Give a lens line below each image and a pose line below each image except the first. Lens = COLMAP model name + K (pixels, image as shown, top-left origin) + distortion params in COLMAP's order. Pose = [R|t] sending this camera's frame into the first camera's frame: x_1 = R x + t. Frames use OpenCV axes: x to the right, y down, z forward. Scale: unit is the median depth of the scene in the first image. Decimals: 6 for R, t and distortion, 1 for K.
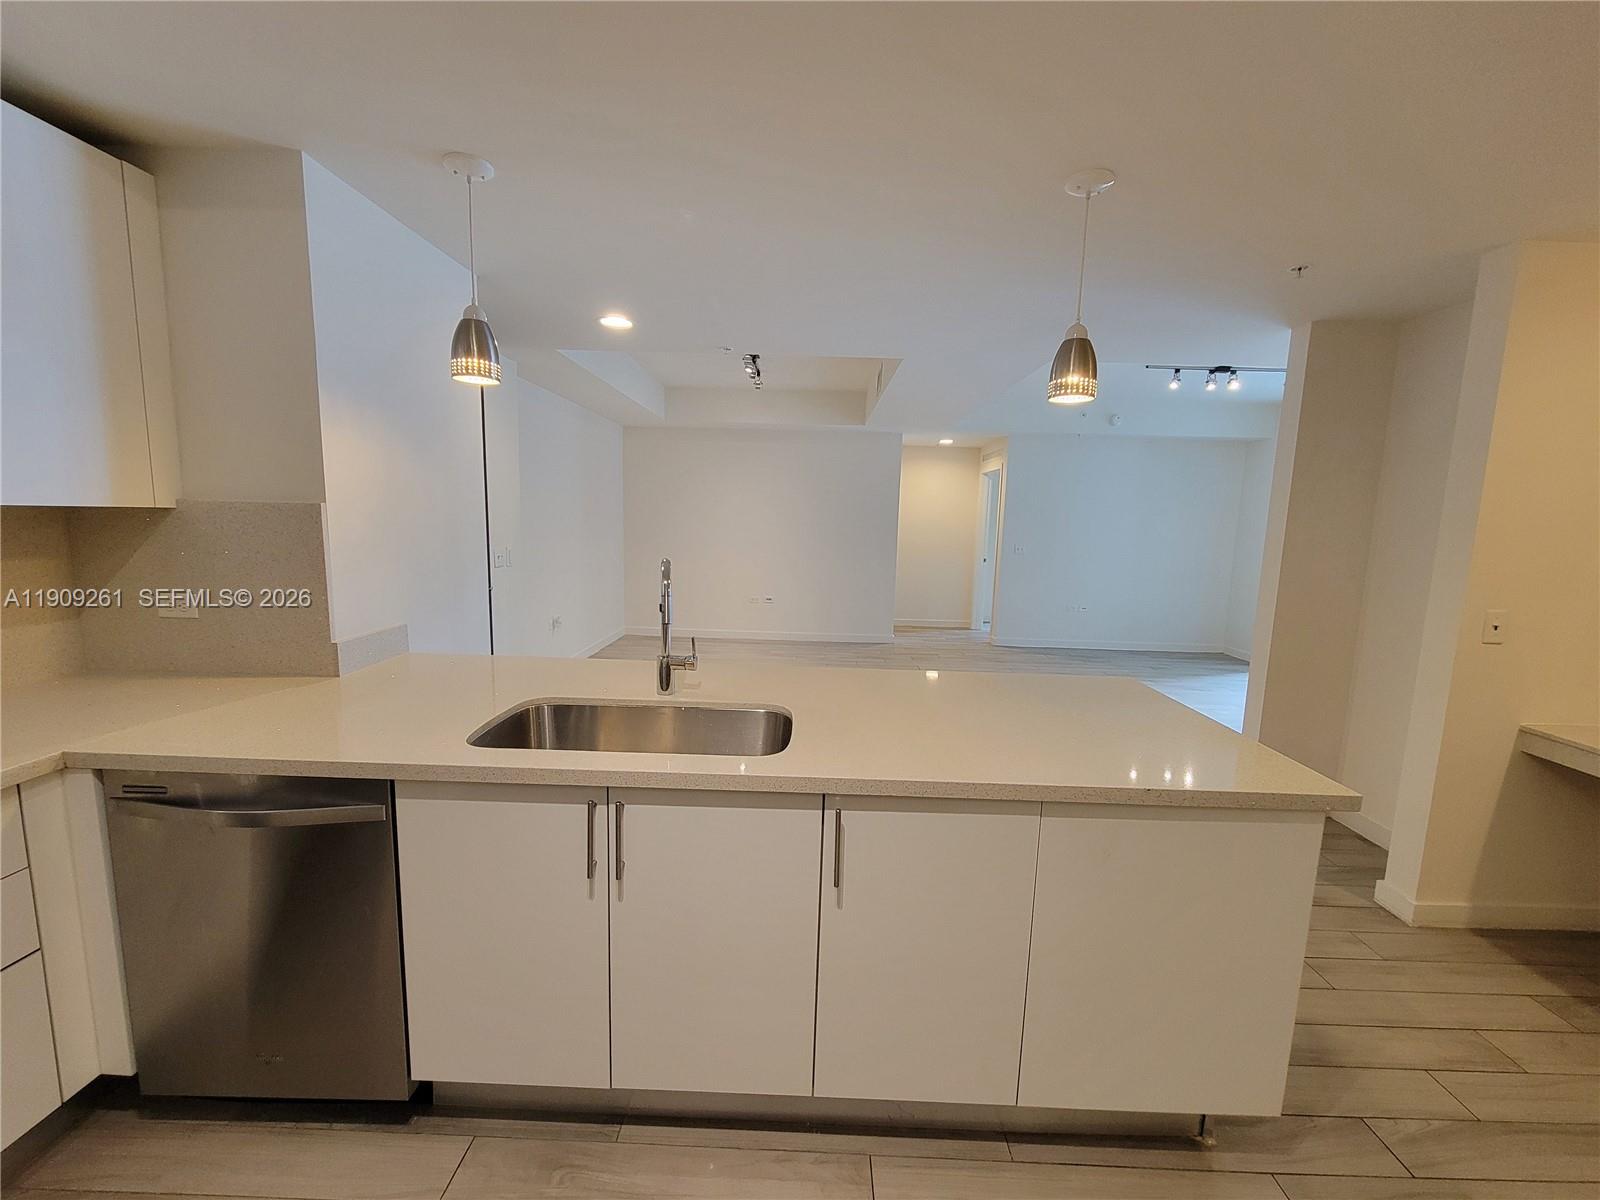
lens RADIAL K [[649.3, 0, 803.3], [0, 649.3, 602.4], [0, 0, 1]] dist [0.001879, -0.001827]
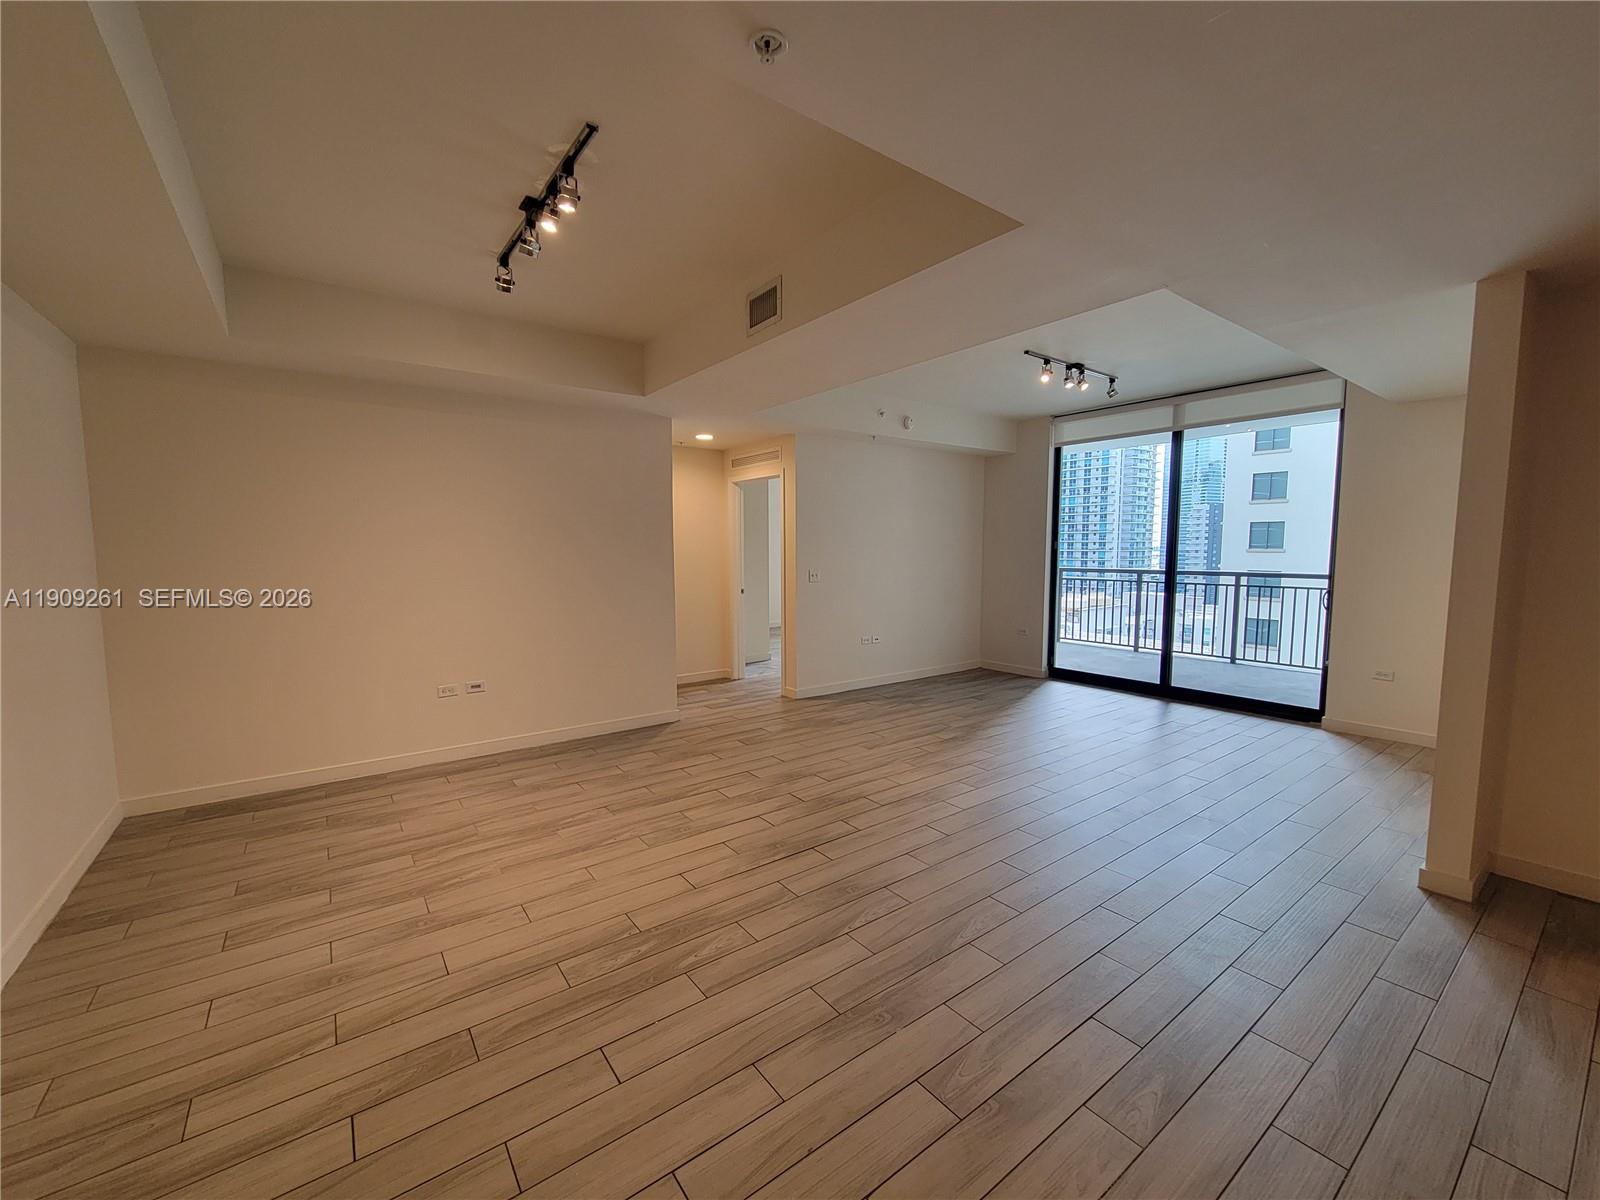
lens RADIAL K [[649.3, 0, 802.5], [0, 649.3, 603.1], [0, 0, 1]] dist [0.001879, -0.001827]
pose [[0.792566, -0.082126, 0.604230, -0.665532], [0.103840, 0.994594, -0.001023, -0.192830], [-0.600880, 0.063554, 0.796809, 1.476053]]
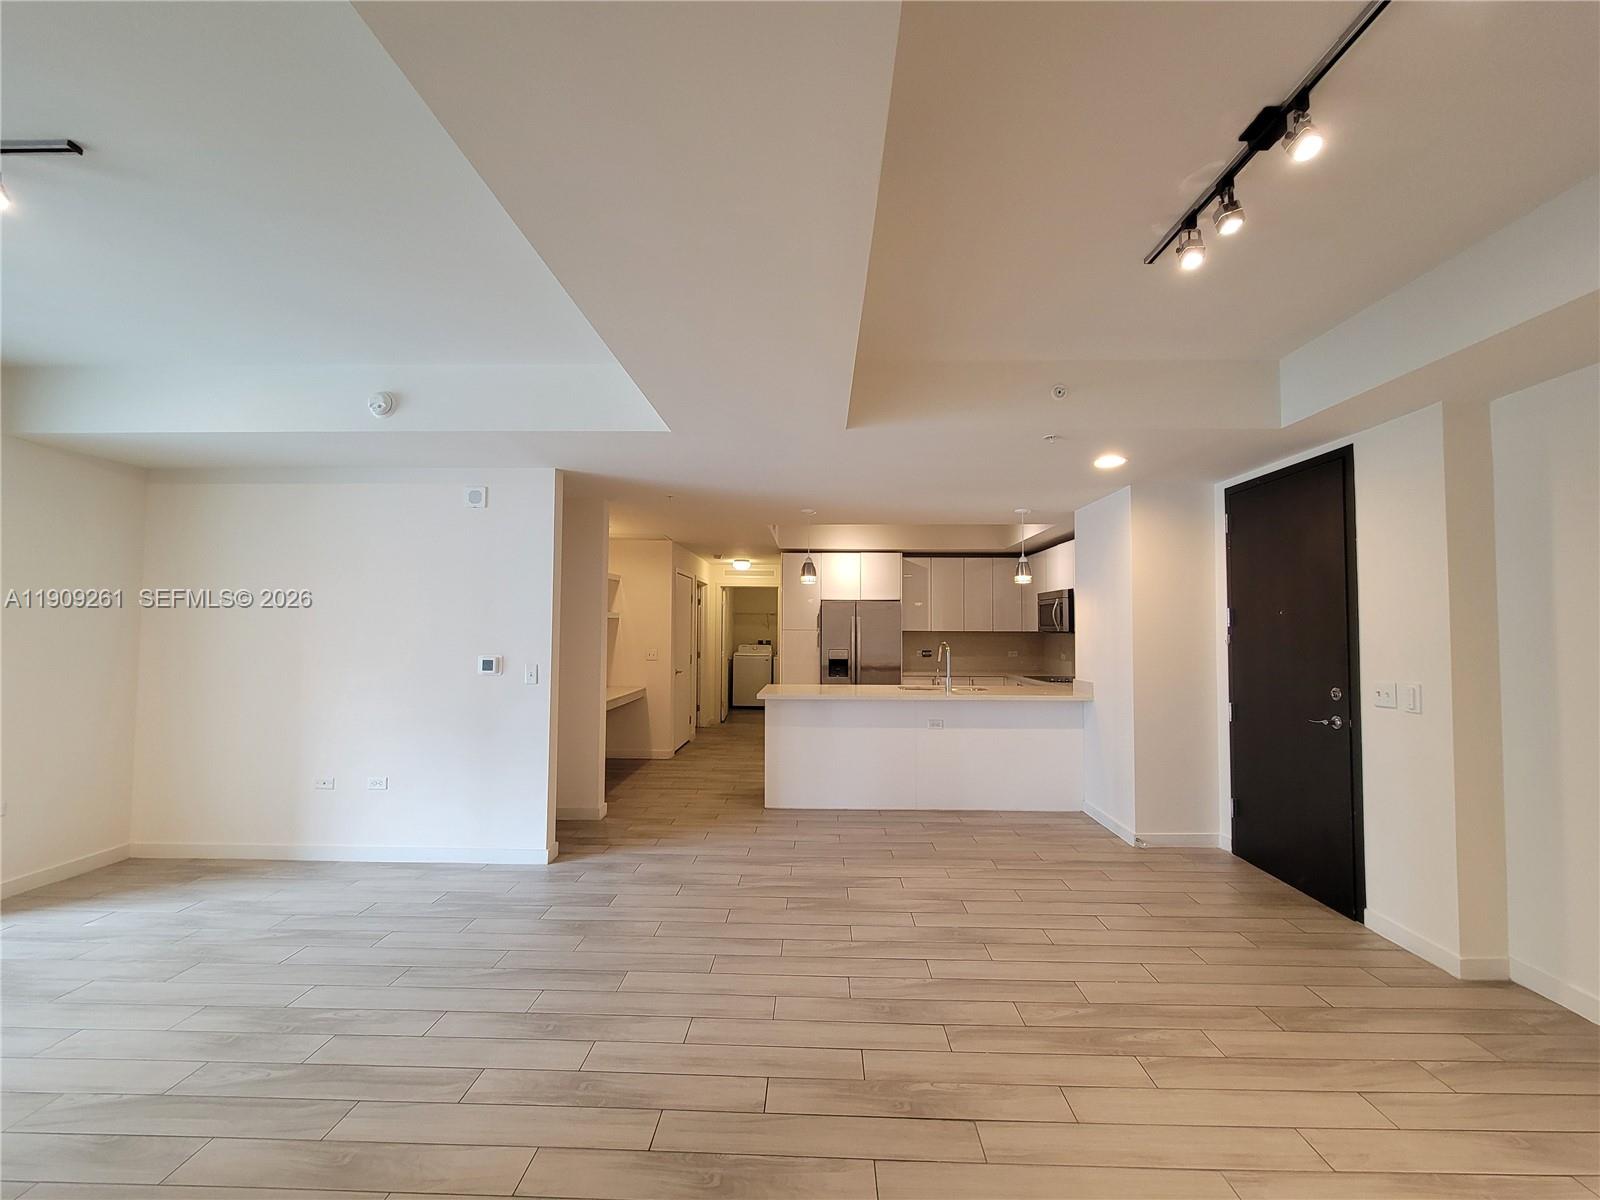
lens RADIAL K [[649.3, 0, 798.8], [0, 649.3, 609.5], [0, 0, 1]] dist [0.001879, -0.001827]
pose [[-0.999234, -0.032977, 0.021052, 0.389994], [-0.030705, 0.994475, 0.100381, -0.474264], [-0.024245, 0.099658, -0.994726, 3.784627]]
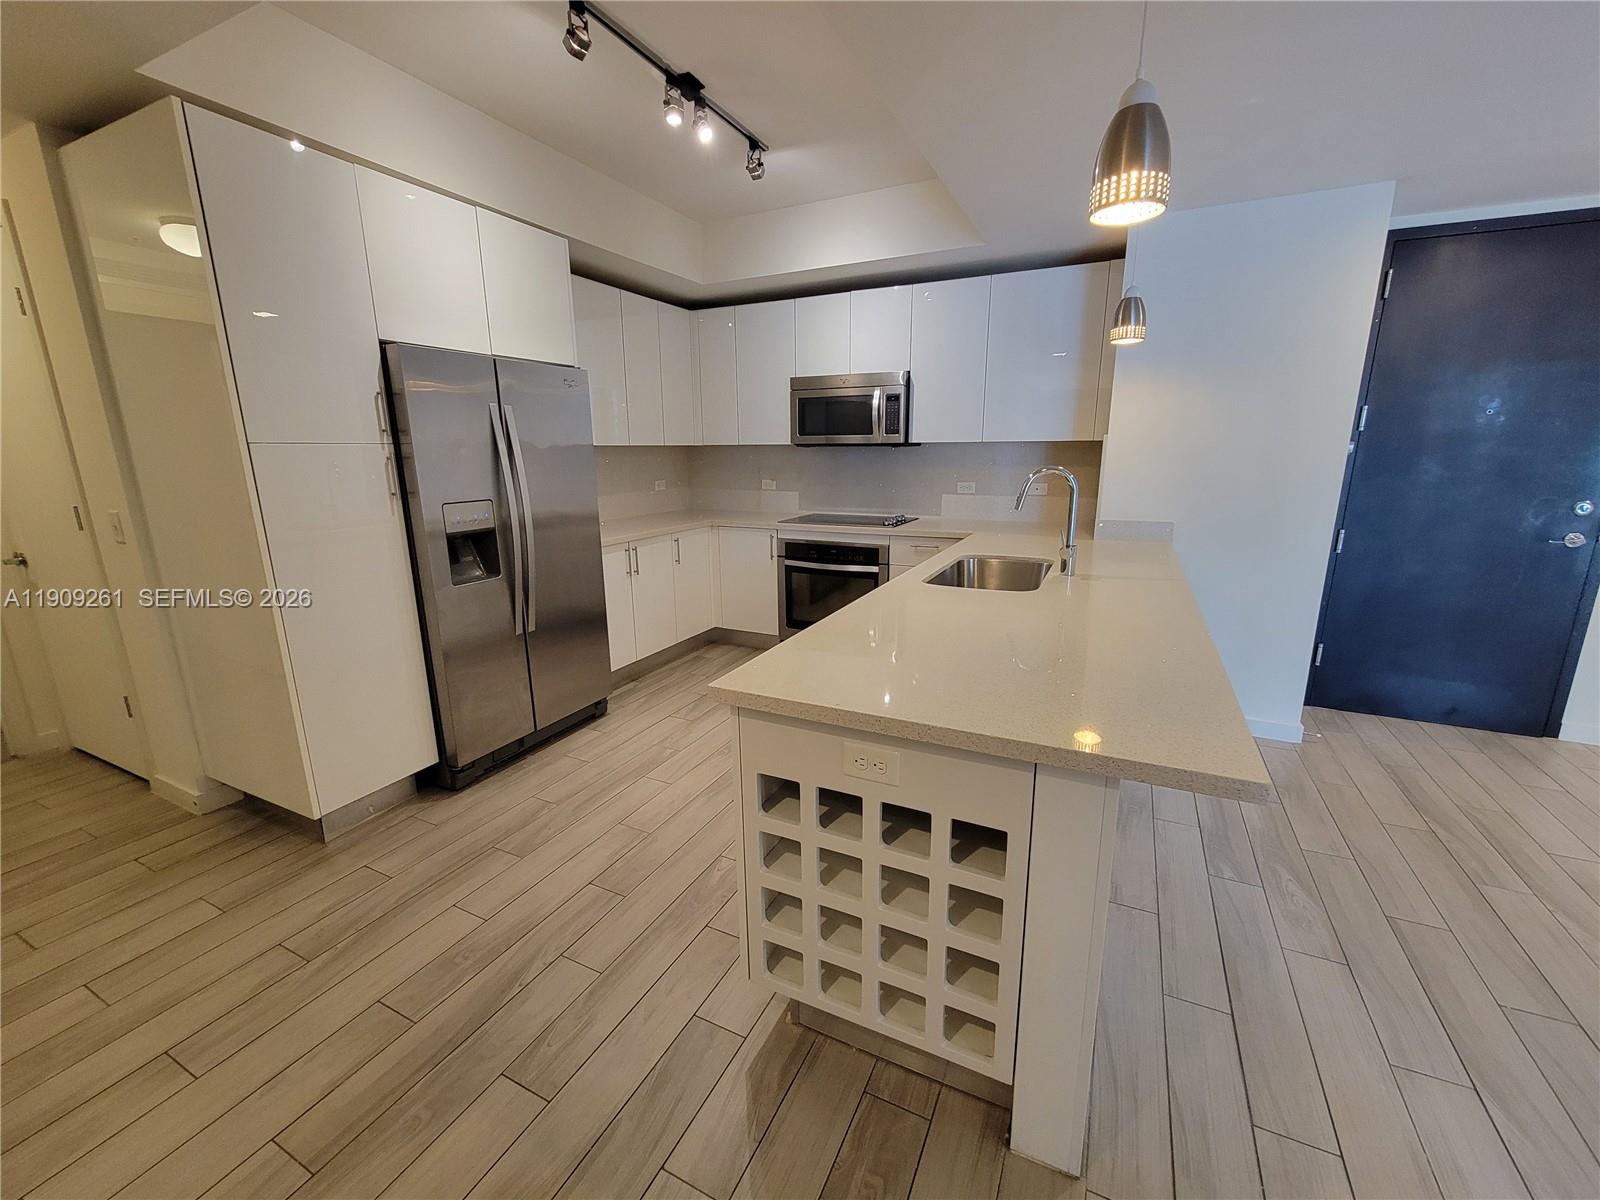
lens RADIAL K [[649.3, 0, 803.3], [0, 649.3, 605.8], [0, 0, 1]] dist [0.001879, -0.001827]
pose [[-0.425551, 0.189788, -0.884809, 1.163928], [-0.123822, 0.956352, 0.264686, -0.077760], [0.896423, 0.222196, -0.383477, 1.043070]]
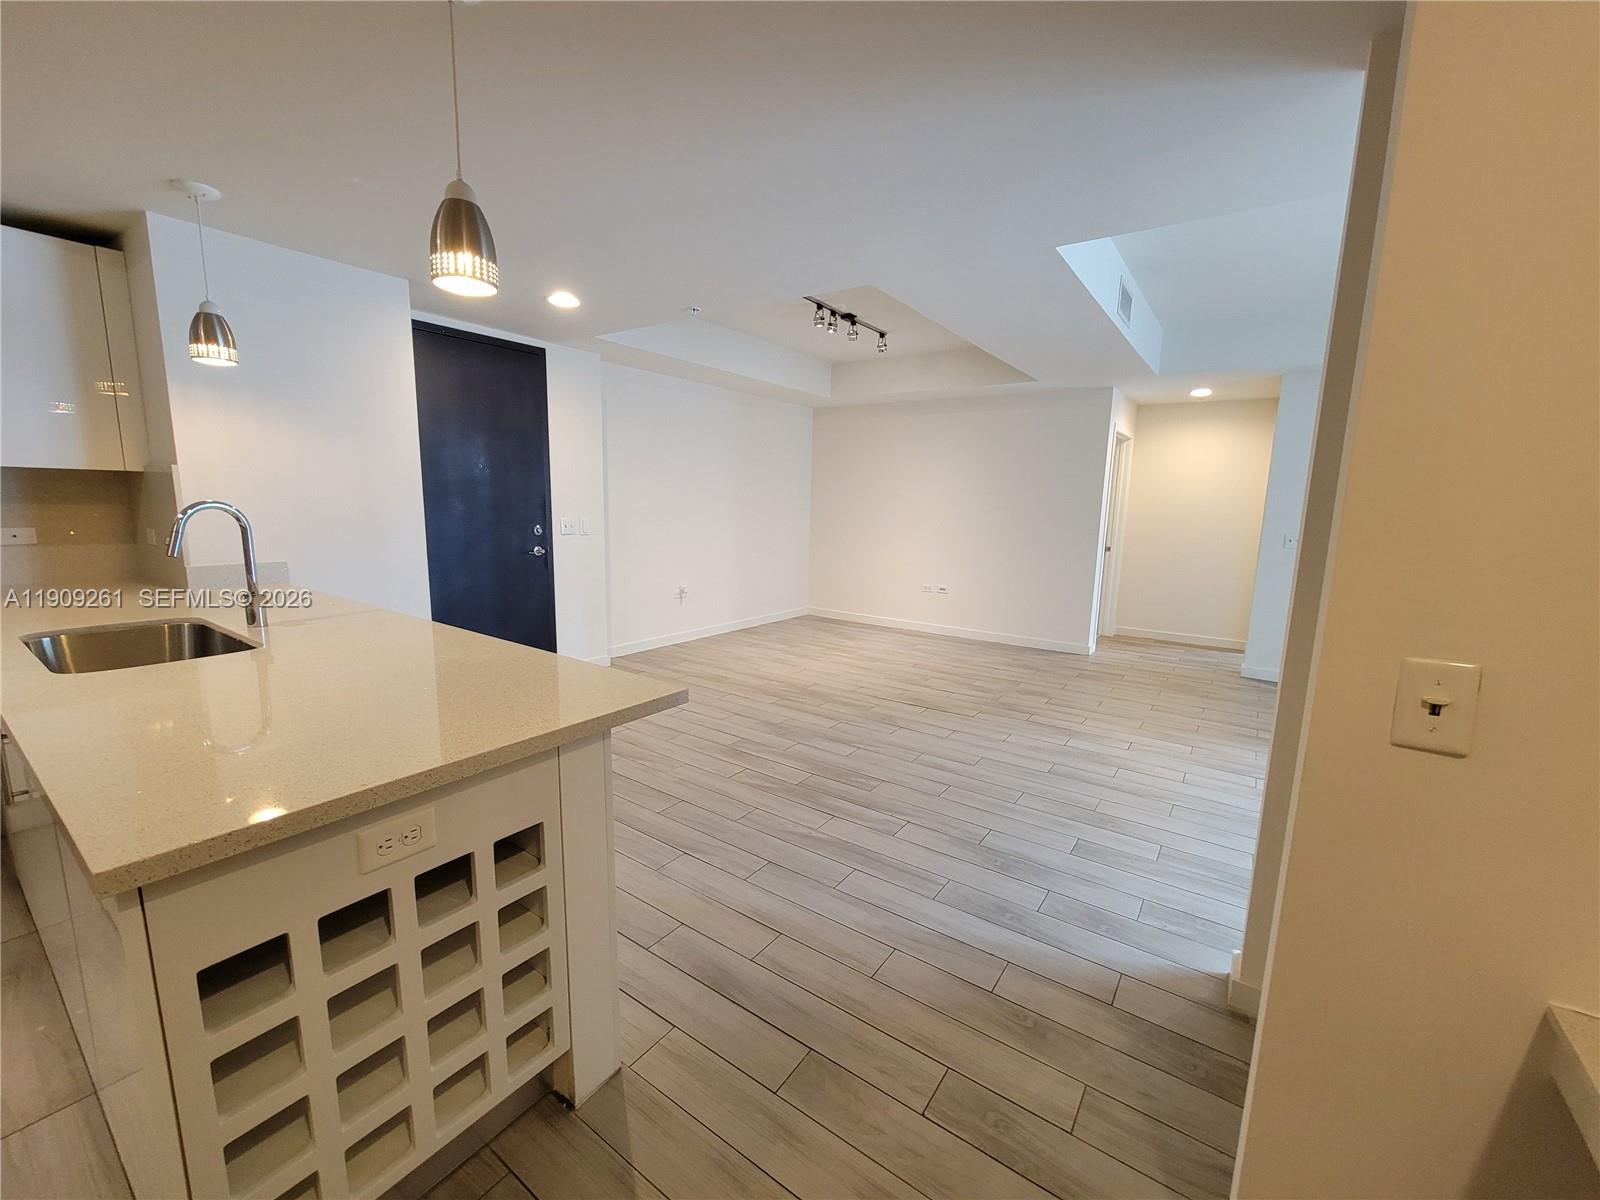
lens RADIAL K [[649.3, 0, 803.6], [0, 649.3, 603.3], [0, 0, 1]] dist [0.001879, -0.001827]
pose [[0.826937, 0.081306, -0.556385, 1.167724], [-0.075259, 0.996592, 0.033781, -0.006253], [0.557235, 0.013938, 0.830238, 0.604004]]
